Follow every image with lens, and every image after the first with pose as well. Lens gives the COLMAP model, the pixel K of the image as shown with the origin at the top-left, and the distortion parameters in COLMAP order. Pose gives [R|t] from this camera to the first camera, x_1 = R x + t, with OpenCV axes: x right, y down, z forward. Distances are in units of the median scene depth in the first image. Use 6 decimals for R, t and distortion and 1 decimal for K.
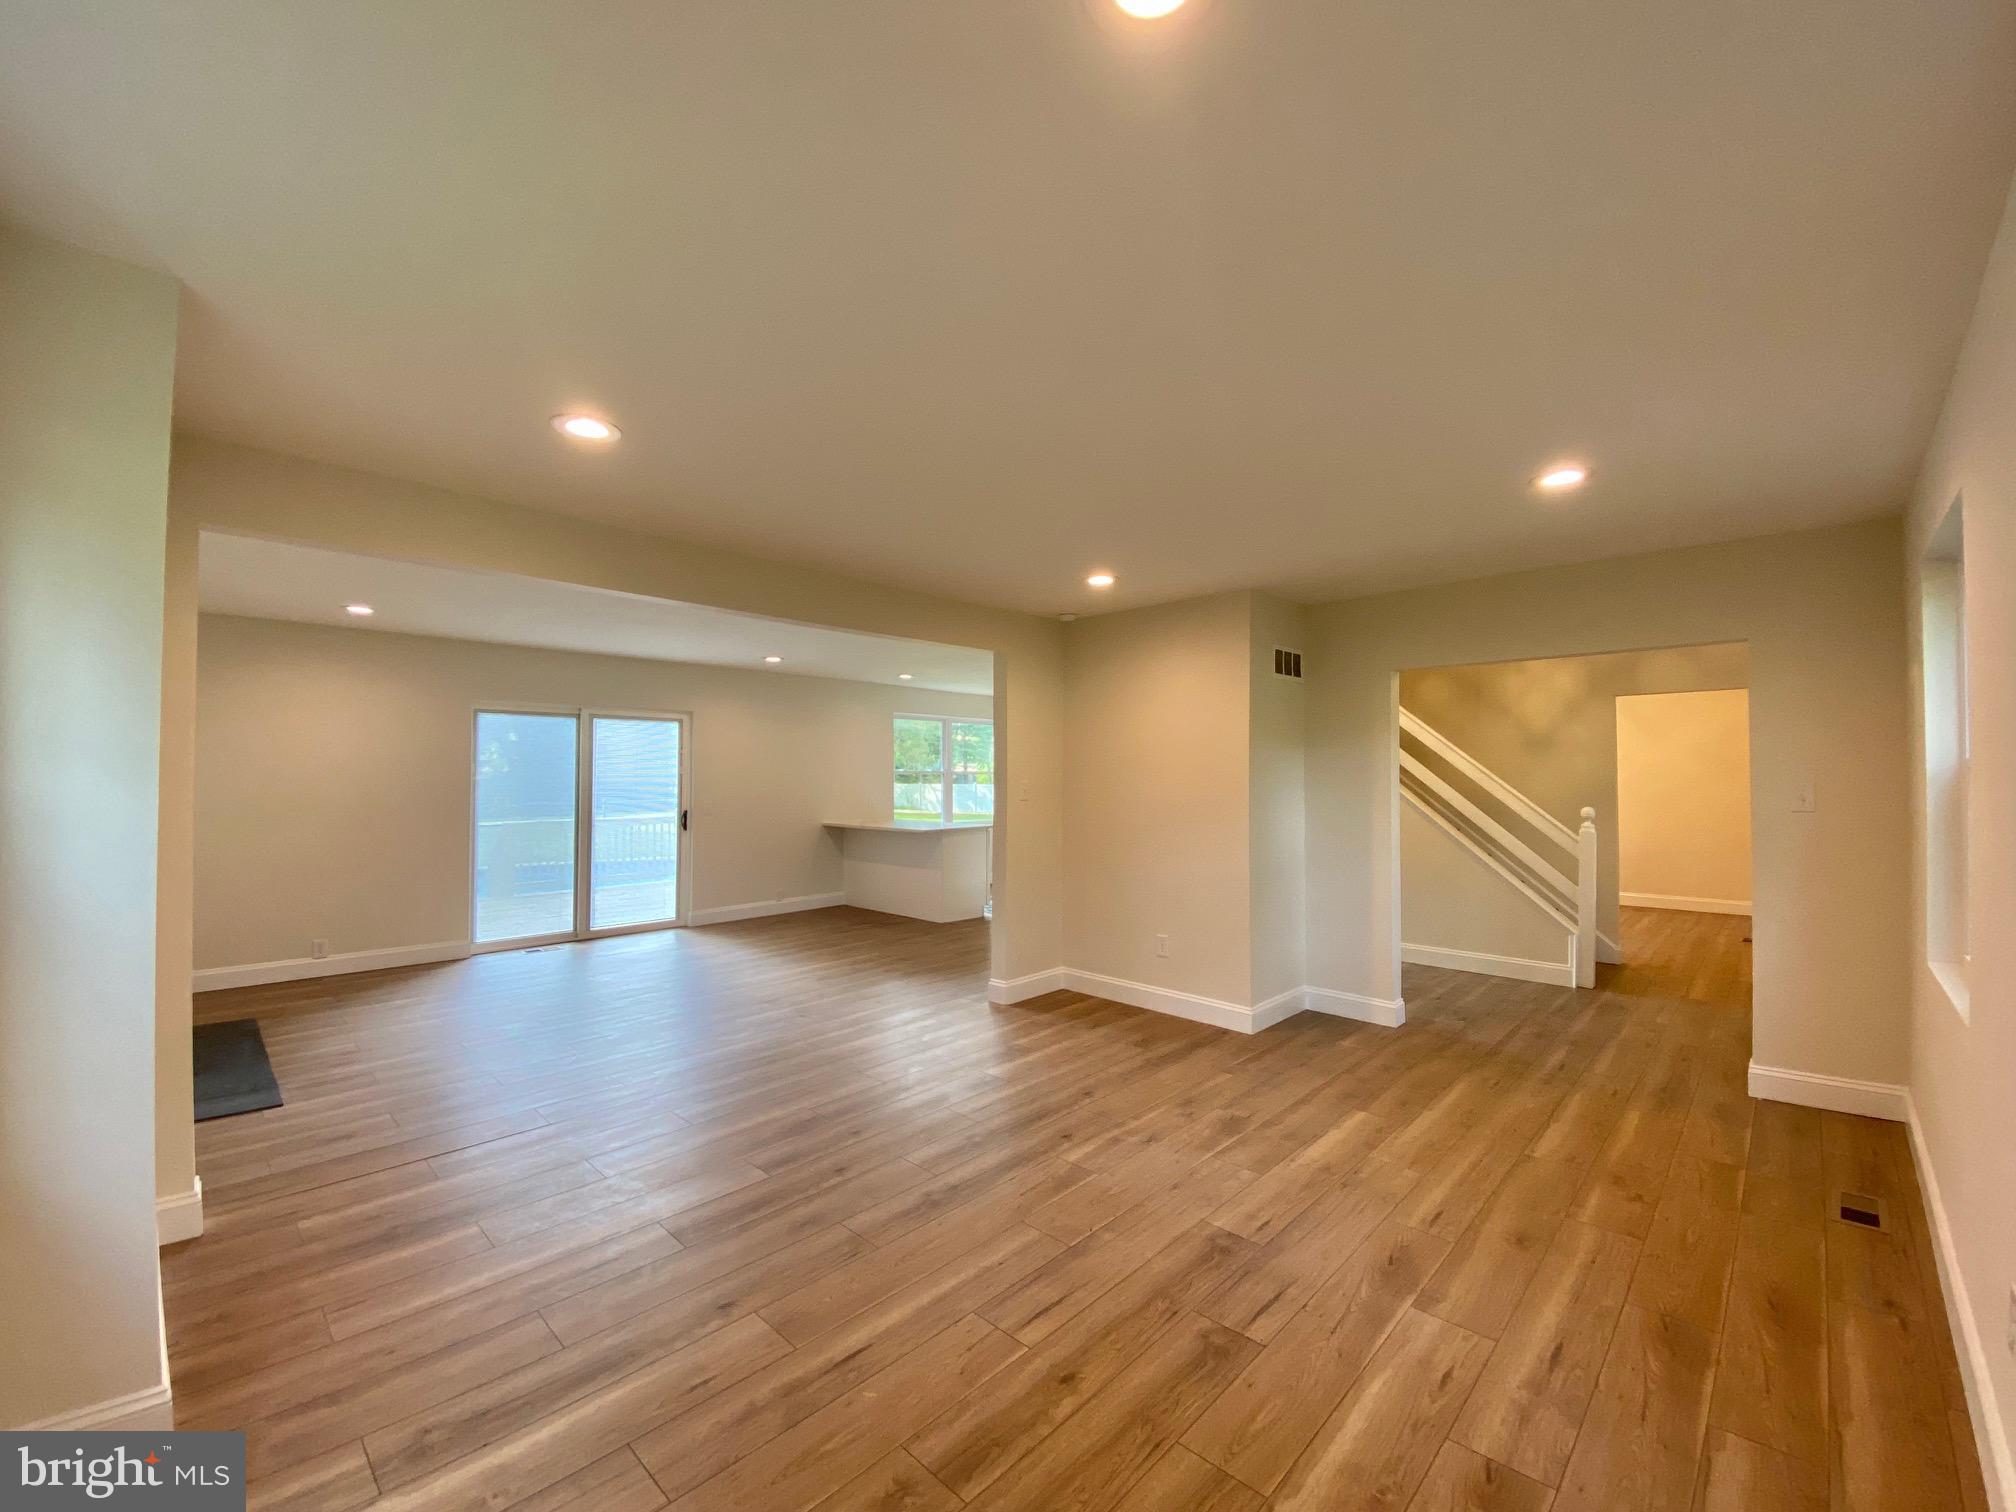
lens RADIAL K [[828.8, 0, 999.7], [0, 828.8, 738.0], [0, 0, 1]] dist [0.008814, -0.007970]
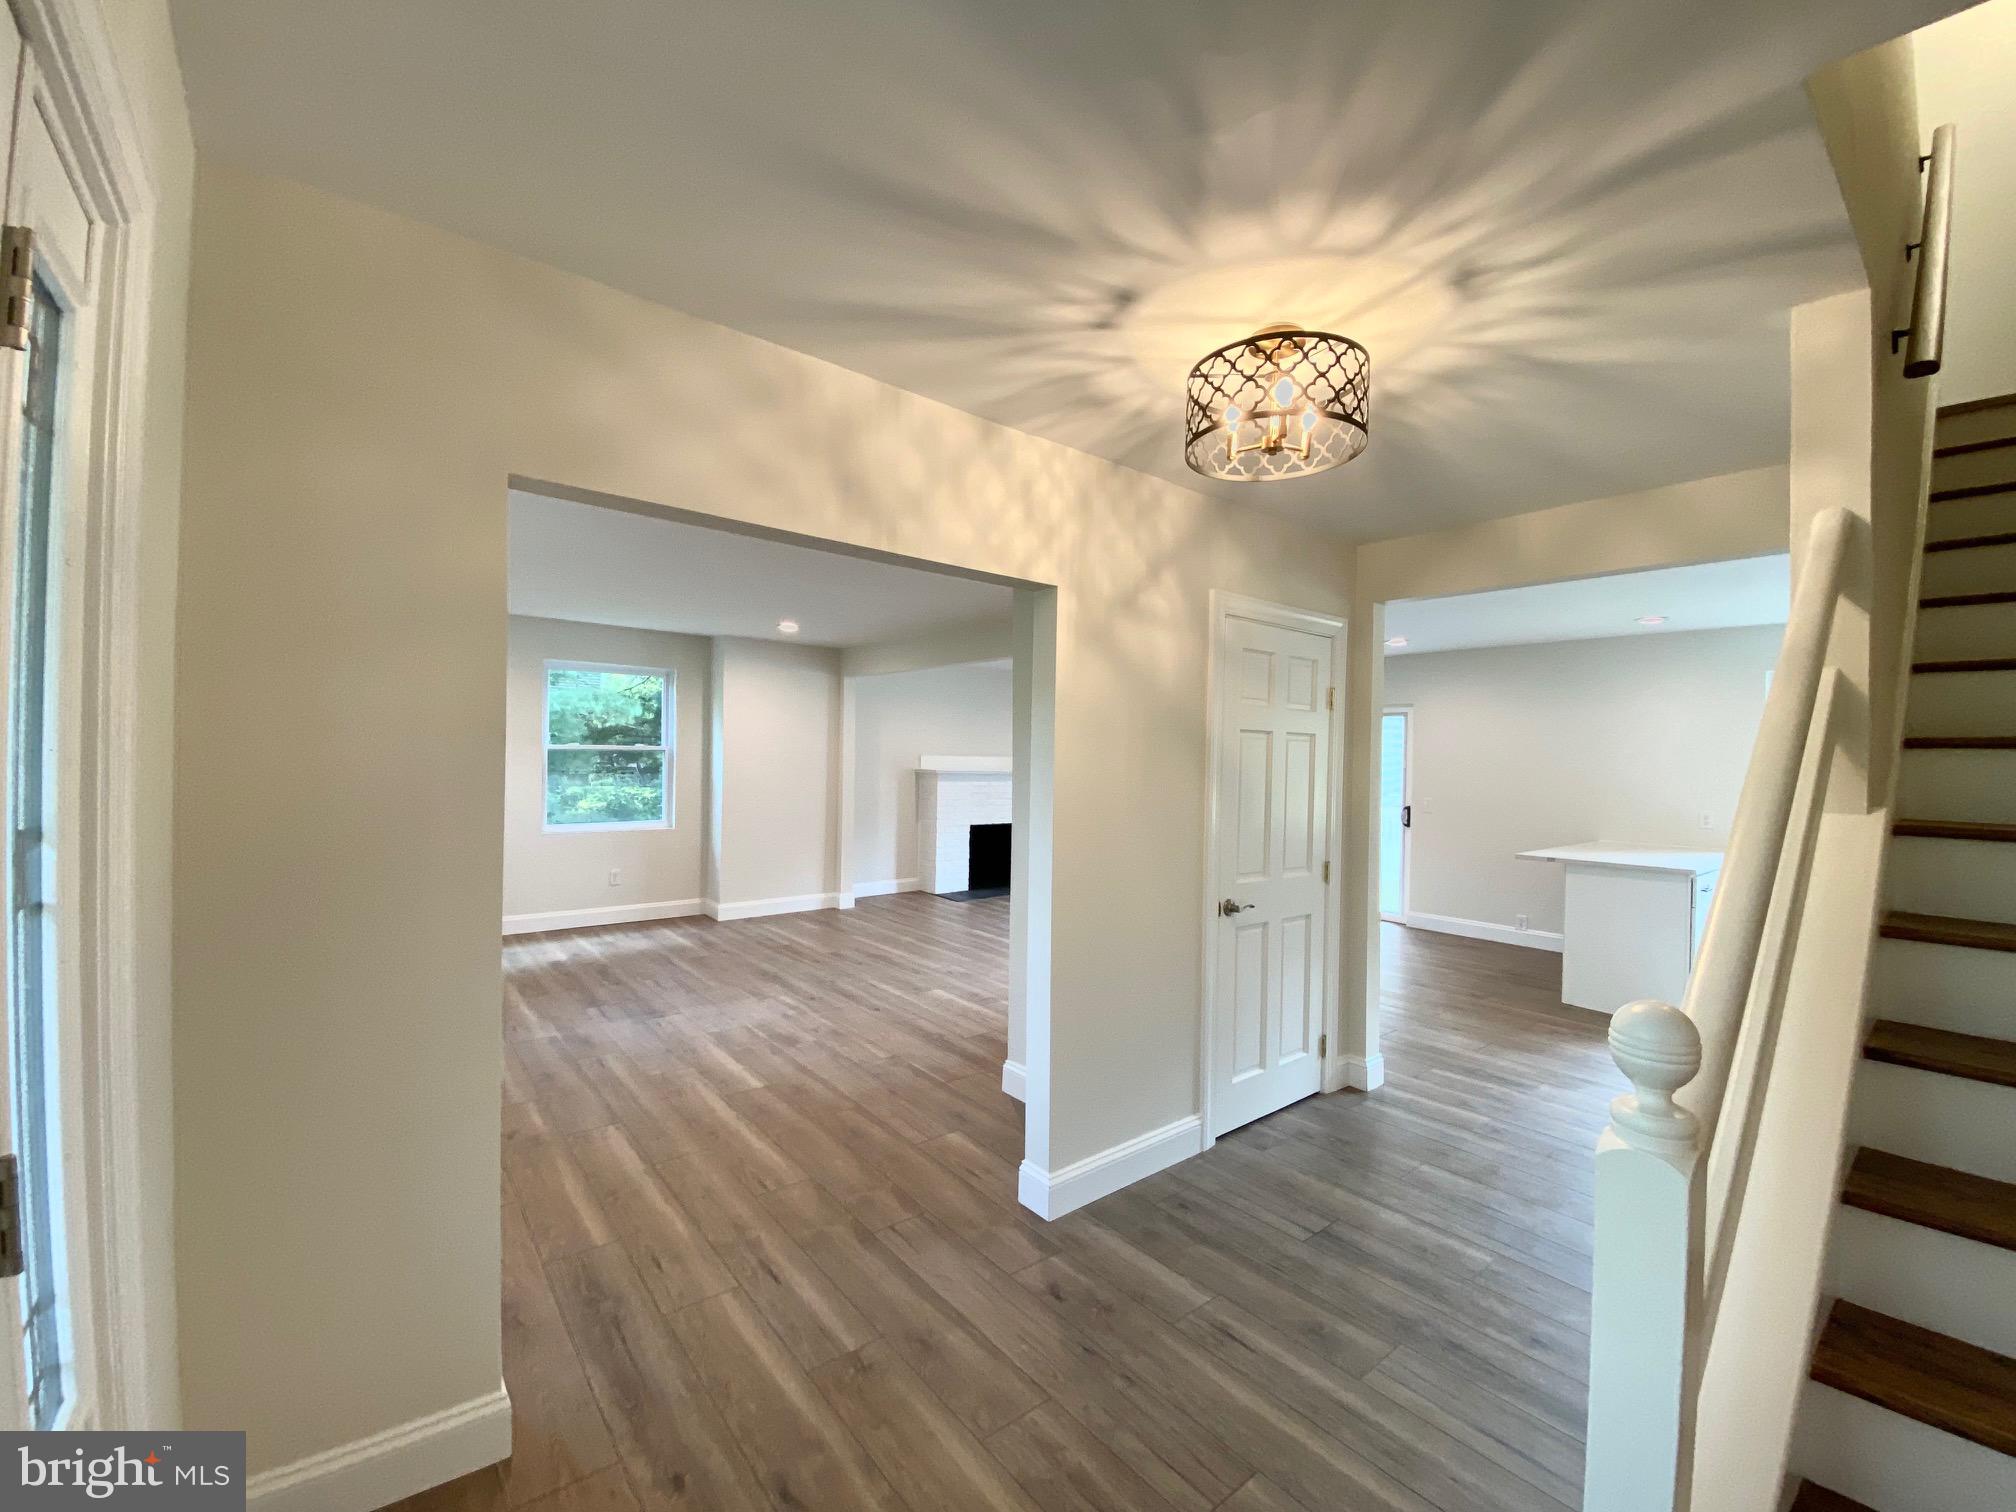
lens RADIAL K [[828.8, 0, 1003.3], [0, 828.8, 764.4], [0, 0, 1]] dist [0.008814, -0.007970]
pose [[-0.125549, 0.009909, -0.992038, 1.522587], [0.021652, 0.999739, 0.007246, 0.051839], [0.991851, -0.020570, -0.125730, 1.539985]]
